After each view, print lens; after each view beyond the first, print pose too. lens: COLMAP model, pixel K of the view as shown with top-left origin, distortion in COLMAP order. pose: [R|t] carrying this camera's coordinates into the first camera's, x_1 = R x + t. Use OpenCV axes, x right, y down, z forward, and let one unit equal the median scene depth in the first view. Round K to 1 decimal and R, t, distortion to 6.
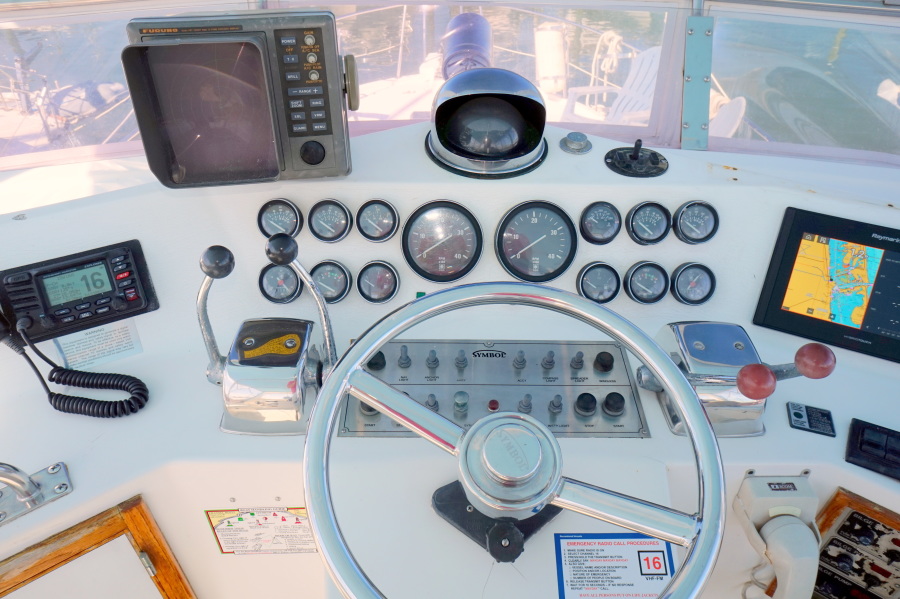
lens RADIAL K [[639.0, 0, 442.5], [0, 639.0, 301.6], [0, 0, 1]] dist [-0.070513, 0.083176]
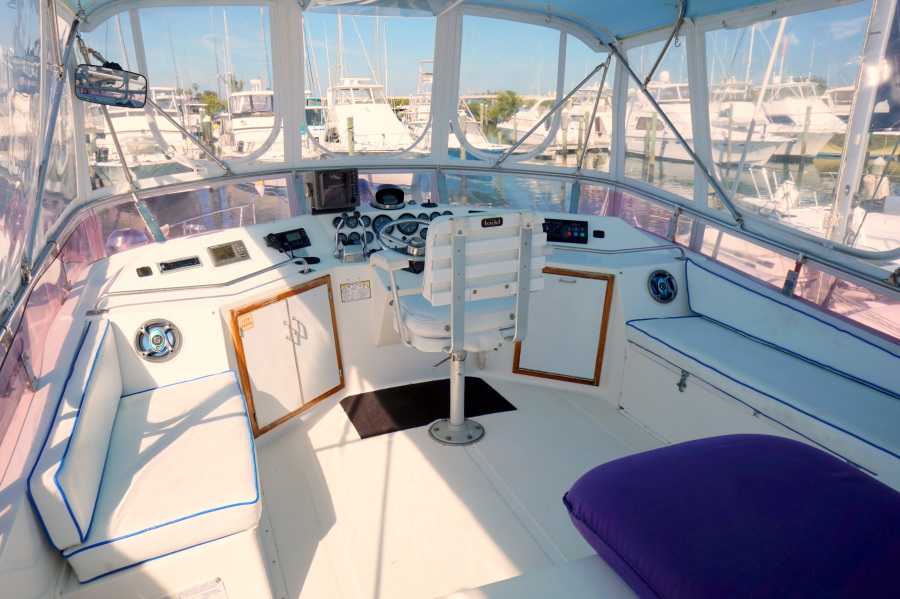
lens RADIAL K [[625.9, 0, 450.0], [0, 625.9, 288.9], [0, 0, 1]] dist [-0.098794, 0.174874]
pose [[0.938884, -0.099086, 0.329664, -0.883232], [0.198066, 0.938768, -0.281931, 1.371638], [-0.281543, 0.329996, 0.901020, -2.286717]]
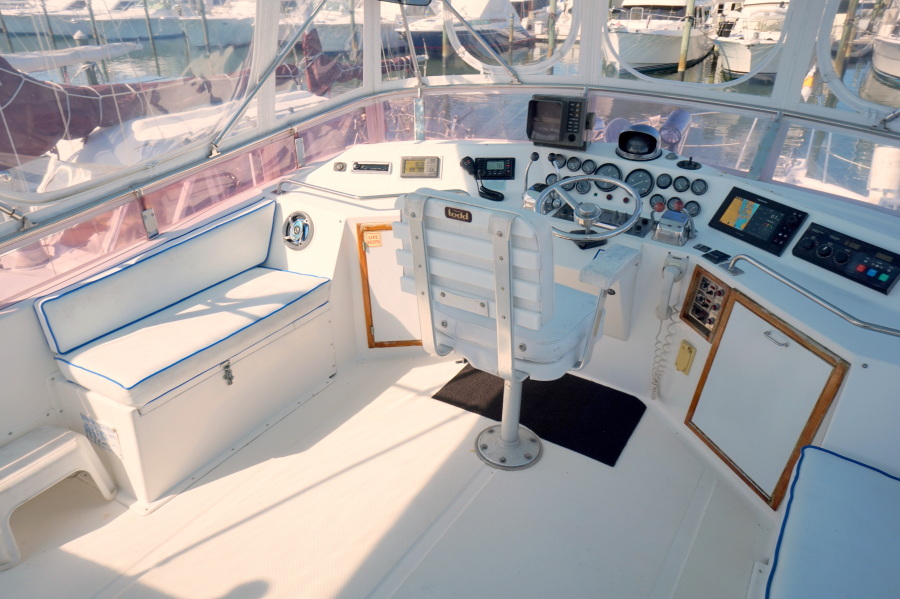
lens RADIAL K [[639.5, 0, 450.0], [0, 639.5, 299.5], [0, 0, 1]] dist [-0.088677, 0.103368]
pose [[0.835572, 0.259914, -0.484008, 0.963104], [-0.318957, 0.946830, -0.042184, 0.802285], [0.447309, 0.189626, 0.874046, -1.784322]]
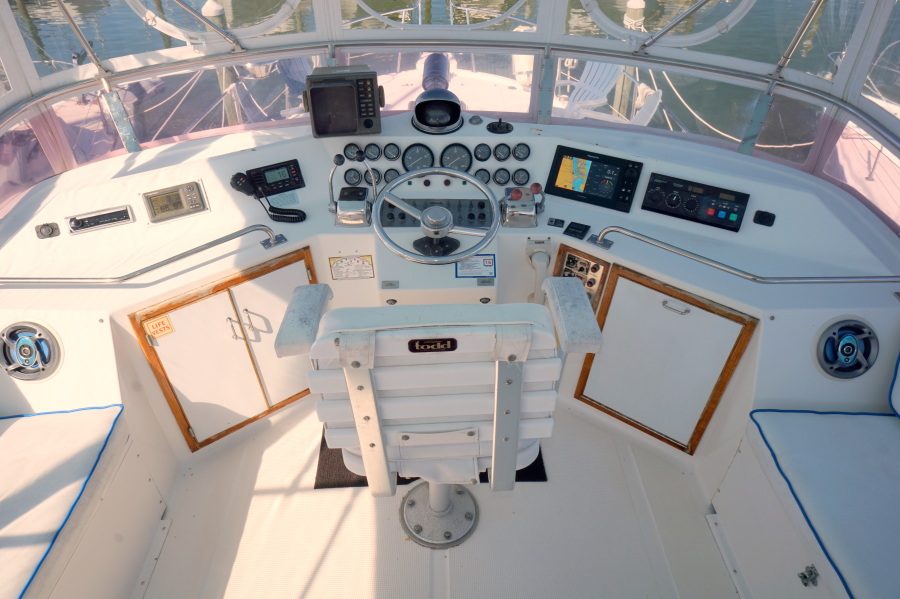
lens RADIAL K [[609.4, 0, 447.6], [0, 609.4, 297.7], [0, 0, 1]] dist [-0.088356, 0.120601]
pose [[0.999933, -0.006656, 0.009493, 0.088807], [0.006393, 0.999602, 0.027480, 0.382605], [-0.009673, -0.027418, 0.999577, -1.393070]]
